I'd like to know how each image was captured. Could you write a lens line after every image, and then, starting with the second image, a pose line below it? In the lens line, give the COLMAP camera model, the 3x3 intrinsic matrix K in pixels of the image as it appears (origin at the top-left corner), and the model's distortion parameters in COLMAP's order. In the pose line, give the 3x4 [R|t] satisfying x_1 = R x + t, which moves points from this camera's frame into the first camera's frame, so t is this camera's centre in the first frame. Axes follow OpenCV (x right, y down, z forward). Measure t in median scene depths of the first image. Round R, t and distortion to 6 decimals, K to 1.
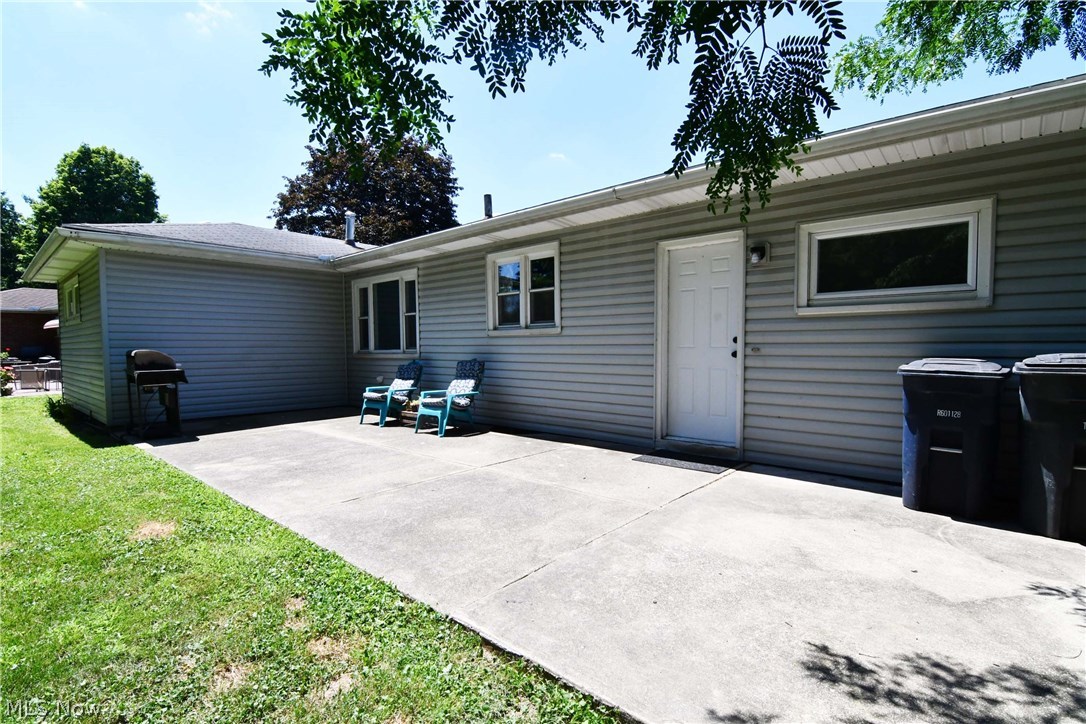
lens RADIAL K [[525.1, 0, 541.7], [0, 525.1, 373.3], [0, 0, 1]] dist [-0.006472, -0.010755]
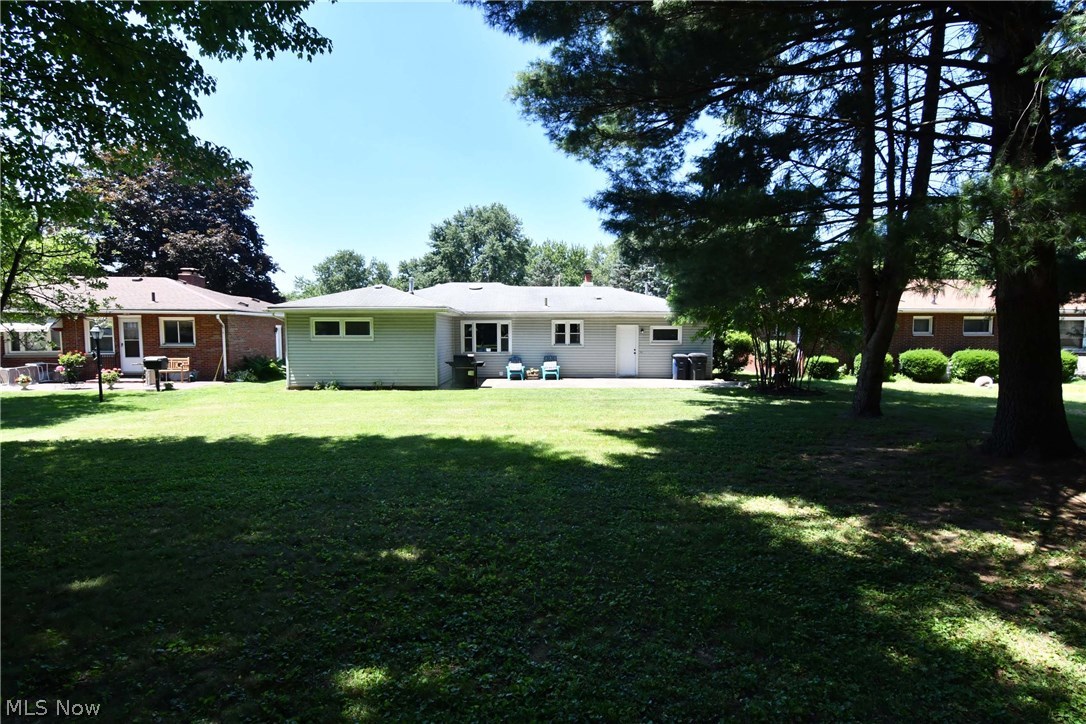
lens RADIAL K [[525.1, 0, 541.7], [0, 525.1, 373.3], [0, 0, 1]] dist [-0.006472, -0.010755]
pose [[0.736375, -0.044280, 0.675123, -2.279829], [0.028440, 0.999000, 0.034502, -0.030878], [-0.675975, -0.006206, 0.736898, -1.208901]]
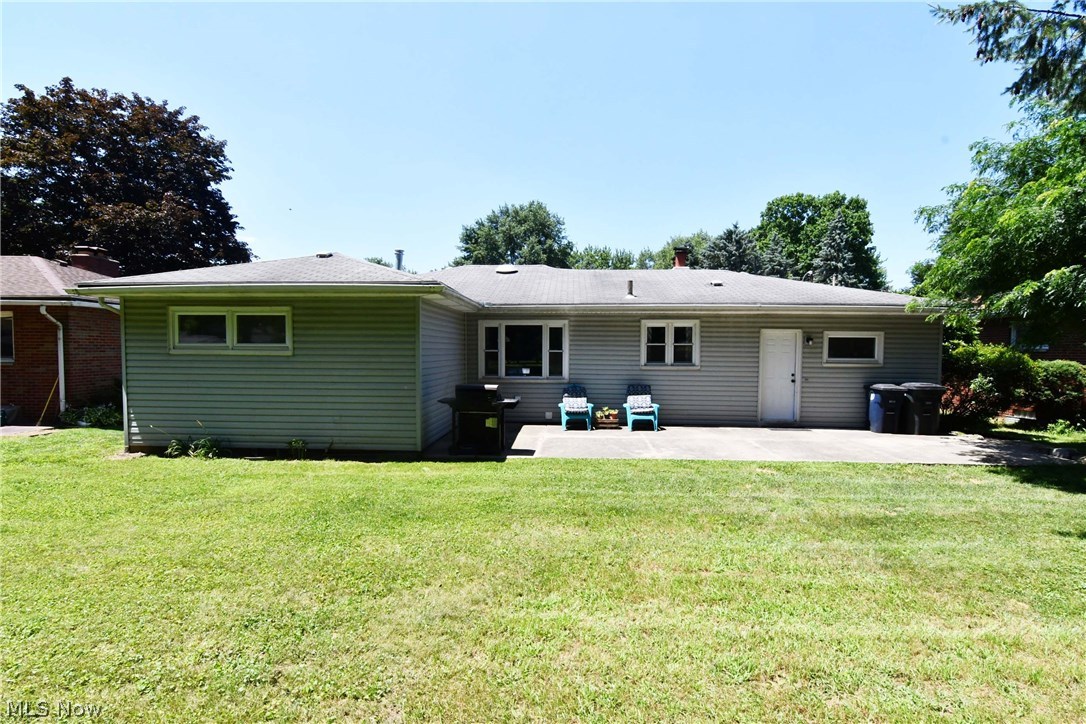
lens RADIAL K [[525.1, 0, 541.7], [0, 525.1, 373.3], [0, 0, 1]] dist [-0.006472, -0.010755]
pose [[0.779542, -0.017725, 0.626099, -1.452497], [0.019022, 0.999808, 0.004621, -0.076526], [-0.626061, 0.008308, 0.779730, -0.084405]]
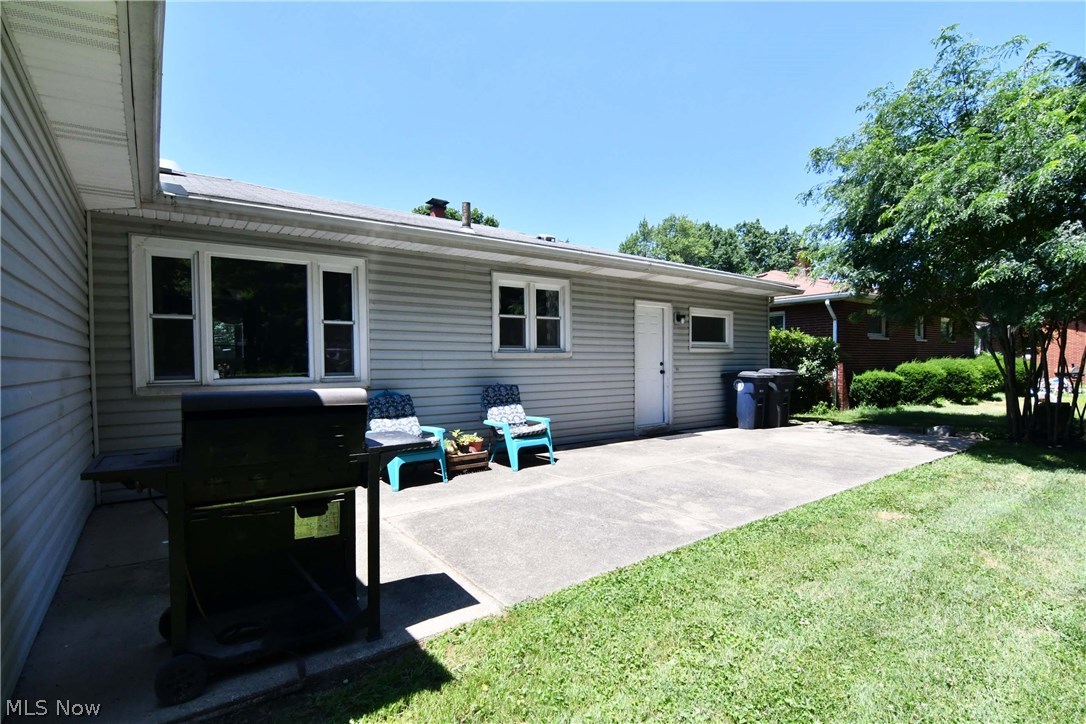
lens RADIAL K [[525.1, 0, 541.7], [0, 525.1, 373.3], [0, 0, 1]] dist [-0.006472, -0.010755]
pose [[0.196583, -0.017509, 0.980331, -1.067045], [0.055160, 0.998455, 0.006771, -0.049115], [-0.978934, 0.052744, 0.197245, 0.780665]]
